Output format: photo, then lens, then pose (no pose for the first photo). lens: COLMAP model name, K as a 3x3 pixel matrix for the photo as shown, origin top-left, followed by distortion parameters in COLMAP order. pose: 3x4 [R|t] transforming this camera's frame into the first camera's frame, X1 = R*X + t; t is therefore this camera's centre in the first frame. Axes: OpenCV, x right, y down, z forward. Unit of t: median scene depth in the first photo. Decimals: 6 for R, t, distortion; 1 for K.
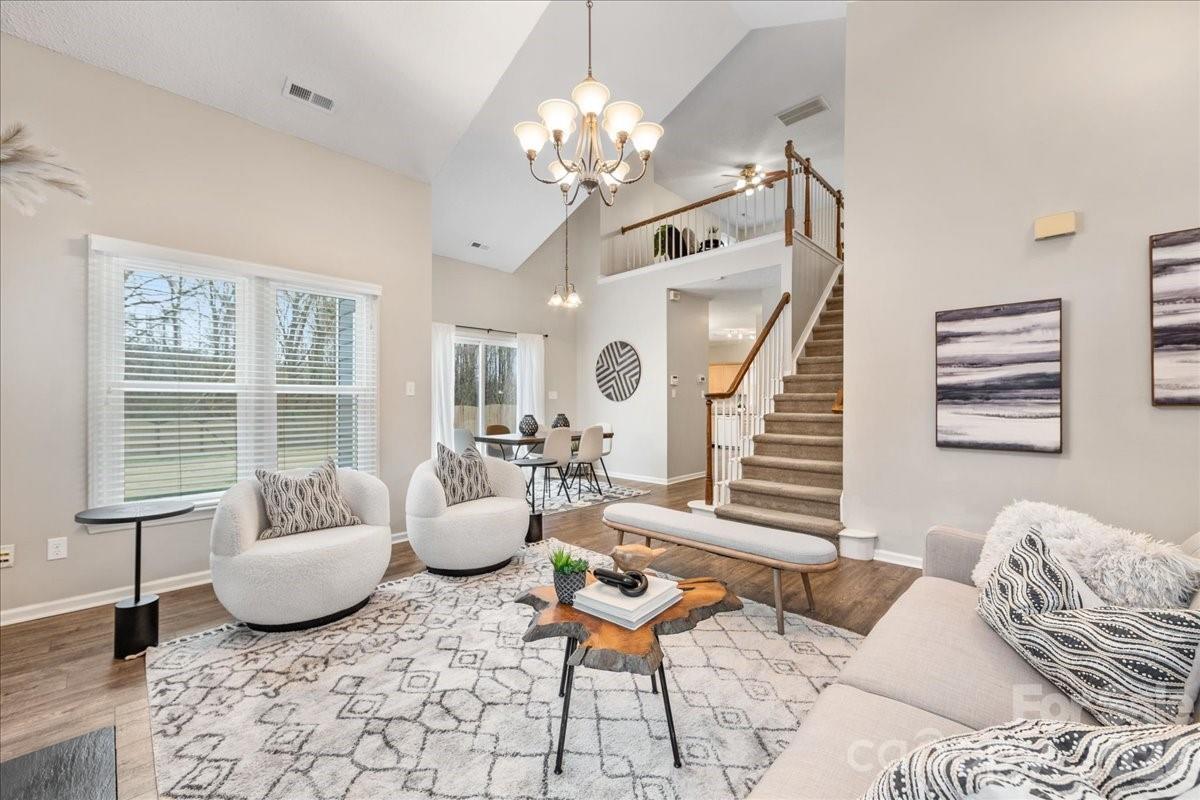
lens RADIAL K [[496.3, 0, 608.6], [0, 496.3, 399.3], [0, 0, 1]] dist [0.027705, 0.000107]
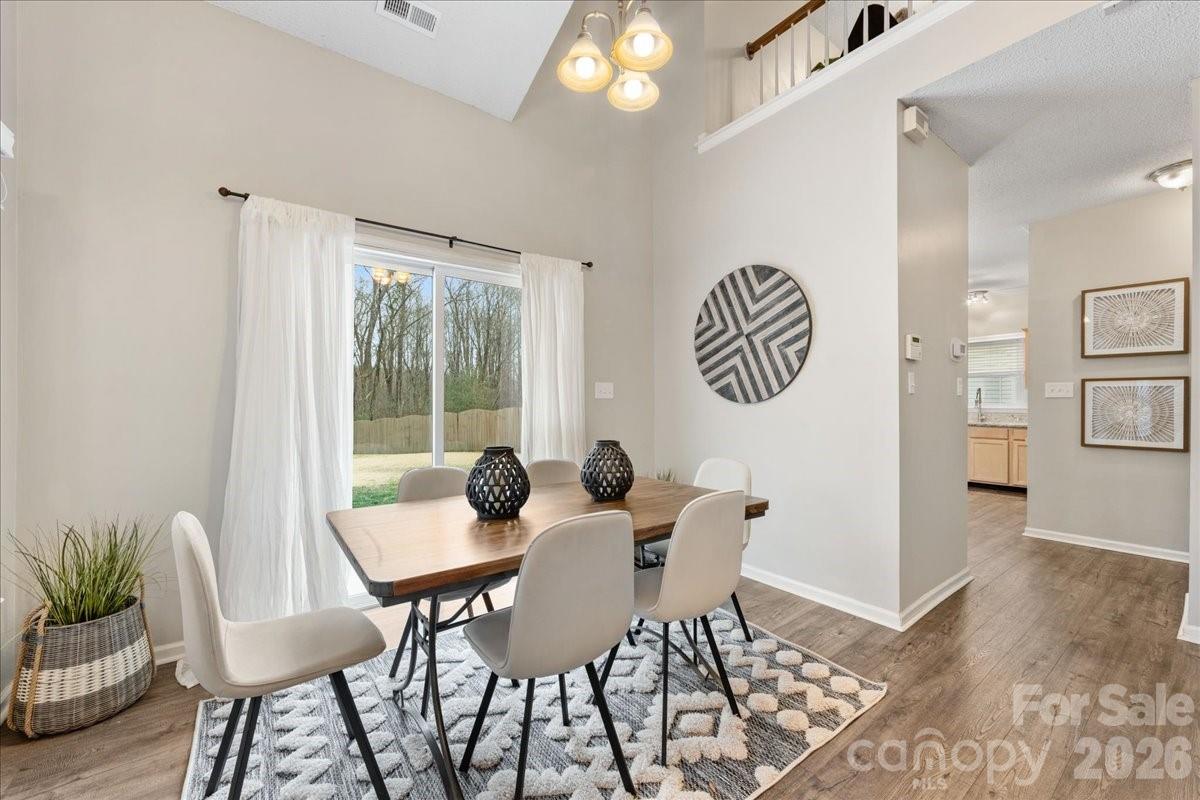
lens RADIAL K [[470.0, 0, 600.5], [0, 470.0, 400.9], [0, 0, 1]] dist [-0.004567, -0.000312]
pose [[0.984355, -0.000604, -0.176194, -0.036998], [0.001346, 0.999991, 0.004096, -0.000009], [0.176190, -0.004270, 0.984347, 0.571951]]
